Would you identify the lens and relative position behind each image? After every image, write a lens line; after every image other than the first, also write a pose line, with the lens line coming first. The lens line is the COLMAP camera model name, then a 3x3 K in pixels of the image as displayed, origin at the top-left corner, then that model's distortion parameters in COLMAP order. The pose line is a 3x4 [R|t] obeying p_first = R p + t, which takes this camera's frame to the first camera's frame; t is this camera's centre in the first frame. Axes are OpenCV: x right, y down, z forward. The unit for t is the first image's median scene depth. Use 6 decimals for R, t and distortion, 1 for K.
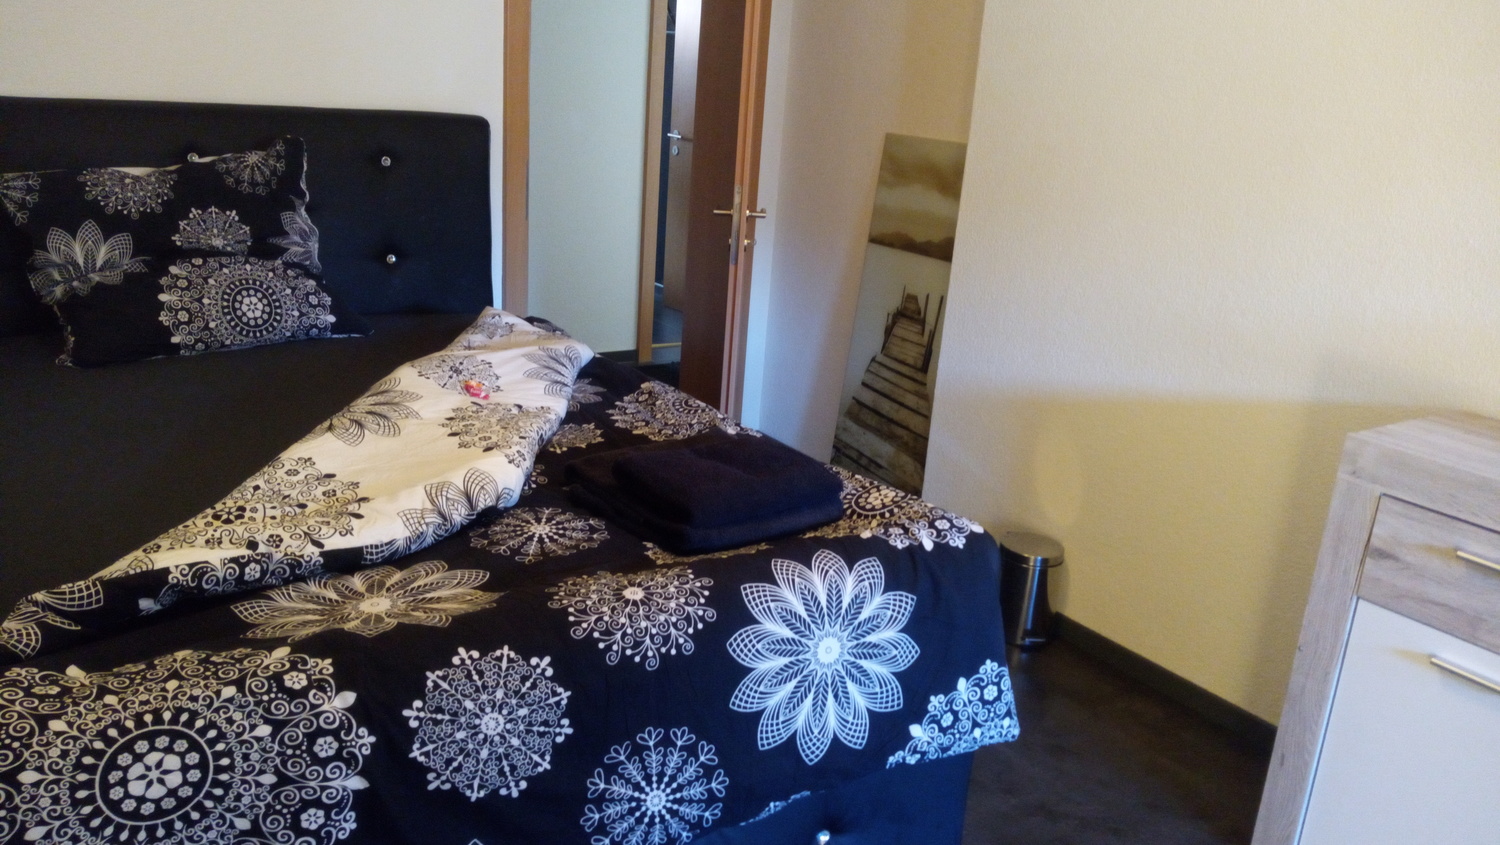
lens RADIAL K [[1176.1, 0, 750.0], [0, 1176.1, 422.5], [0, 0, 1]] dist [-0.004395, -0.005169]
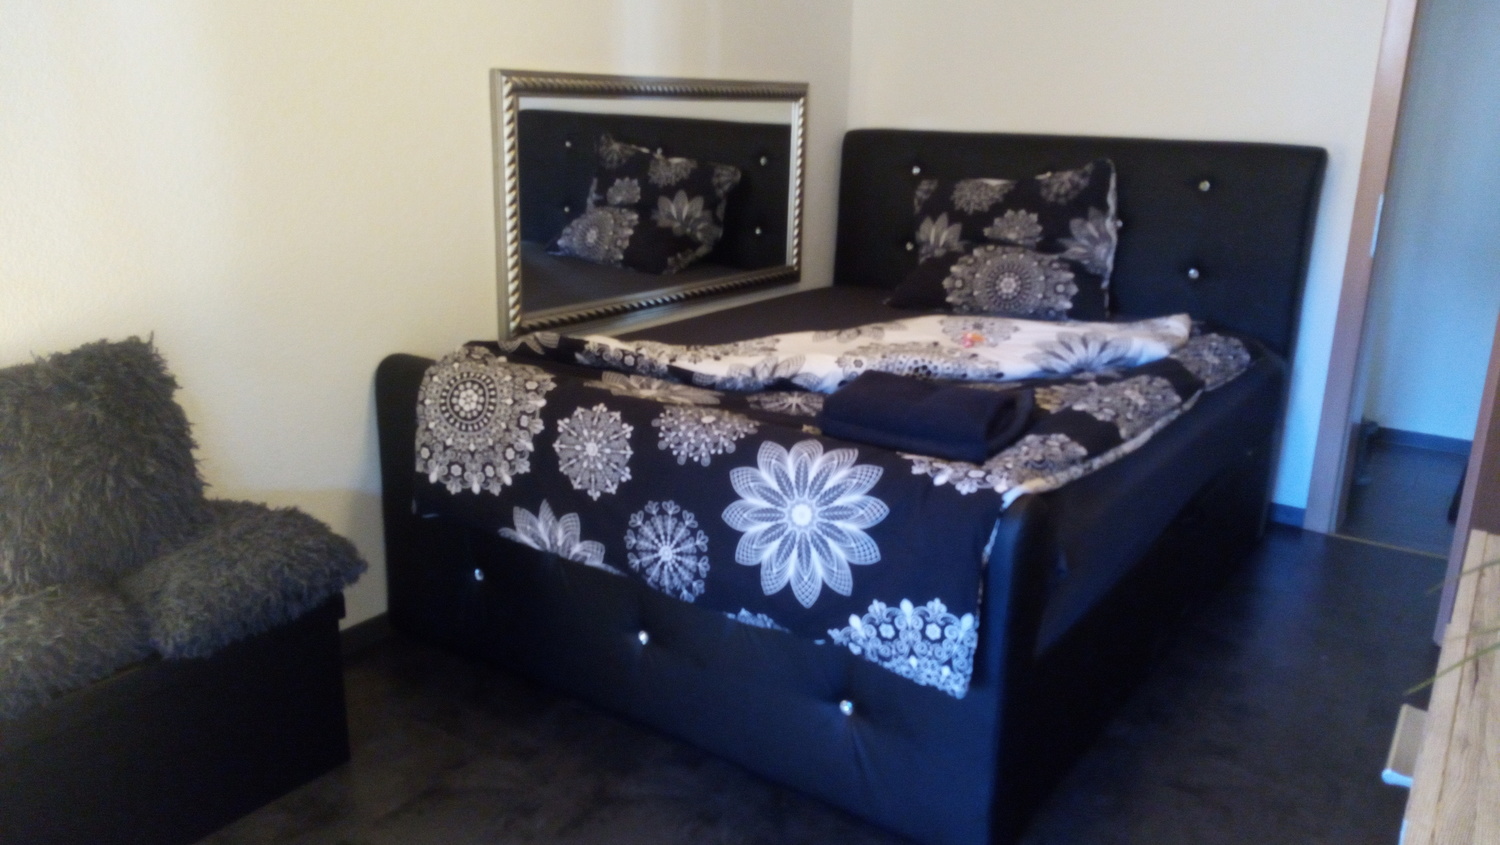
lens RADIAL K [[1176.1, 0, 750.0], [0, 1176.1, 422.5], [0, 0, 1]] dist [-0.004395, -0.005169]
pose [[0.351862, 0.193308, -0.915874, 1.197472], [-0.269074, 0.958035, 0.098834, -0.006947], [0.896545, 0.211662, 0.389110, 0.462745]]
